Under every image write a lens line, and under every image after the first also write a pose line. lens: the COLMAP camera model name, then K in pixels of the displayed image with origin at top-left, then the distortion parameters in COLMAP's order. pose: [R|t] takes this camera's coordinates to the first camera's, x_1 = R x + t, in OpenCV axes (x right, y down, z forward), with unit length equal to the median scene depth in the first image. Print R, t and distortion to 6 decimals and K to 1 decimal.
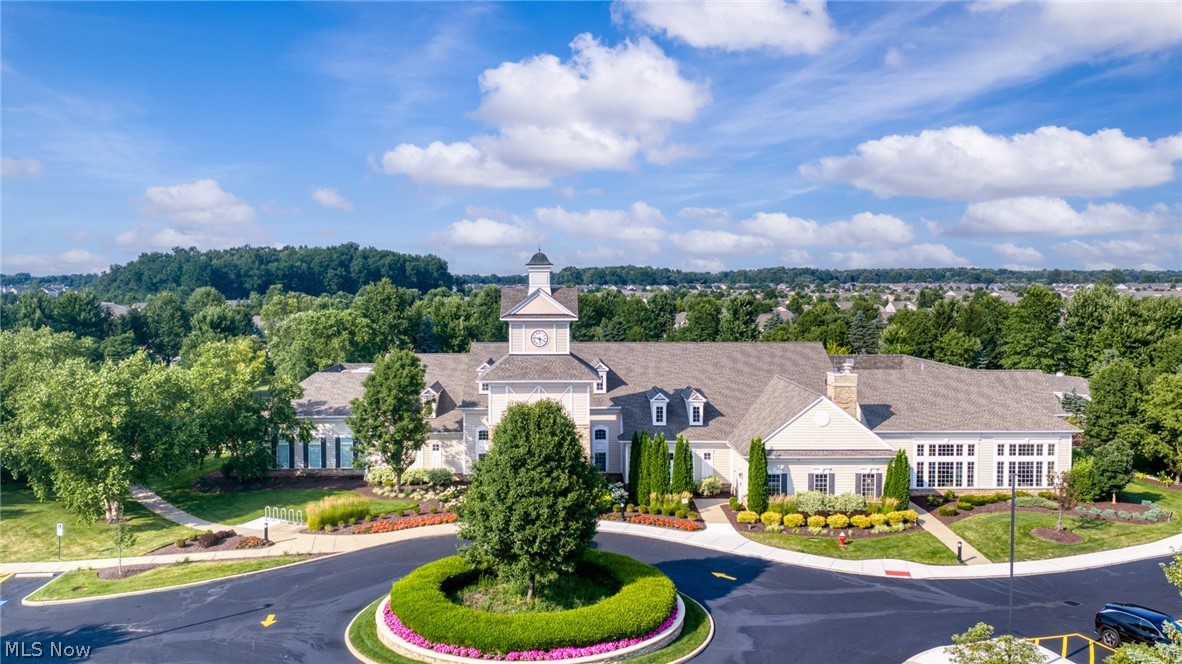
lens RADIAL K [[957.8, 0, 591.0], [0, 957.8, 332.0], [0, 0, 1]] dist [0.036454, -0.059815]
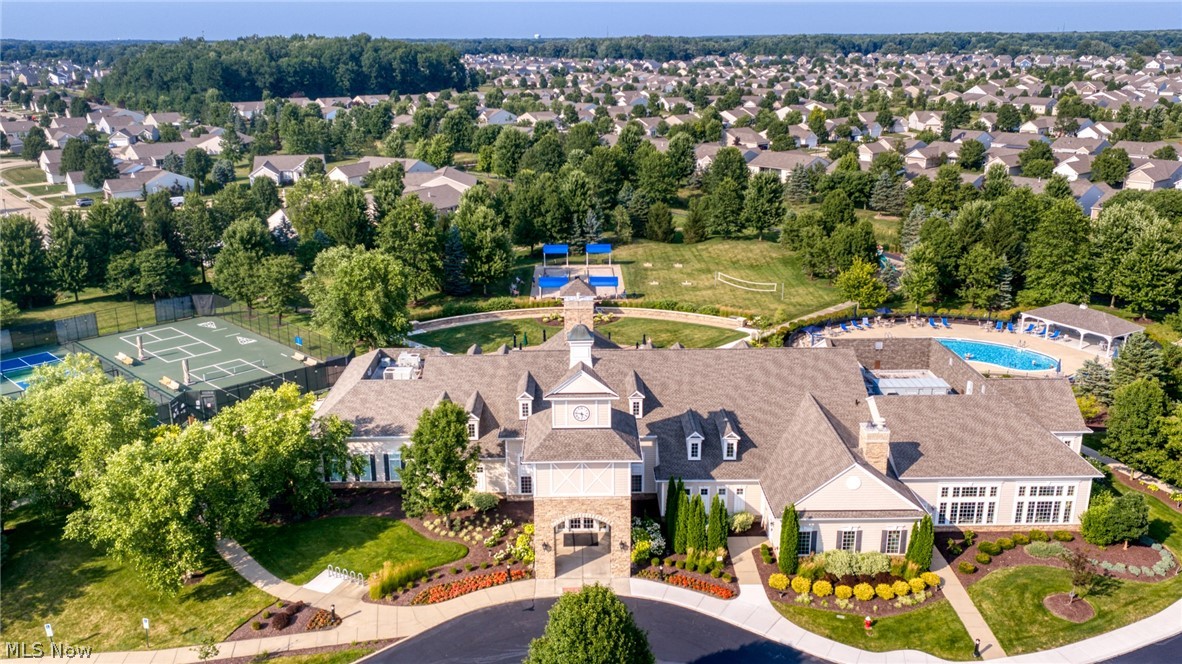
lens RADIAL K [[933.6, 0, 594.1], [0, 933.6, 354.3], [0, 0, 1]] dist [0.044643, -0.078910]
pose [[0.999900, -0.002342, -0.013950, -0.024013], [0.005666, 0.969931, 0.243314, -0.271916], [0.012961, -0.243369, 0.969847, 0.041818]]
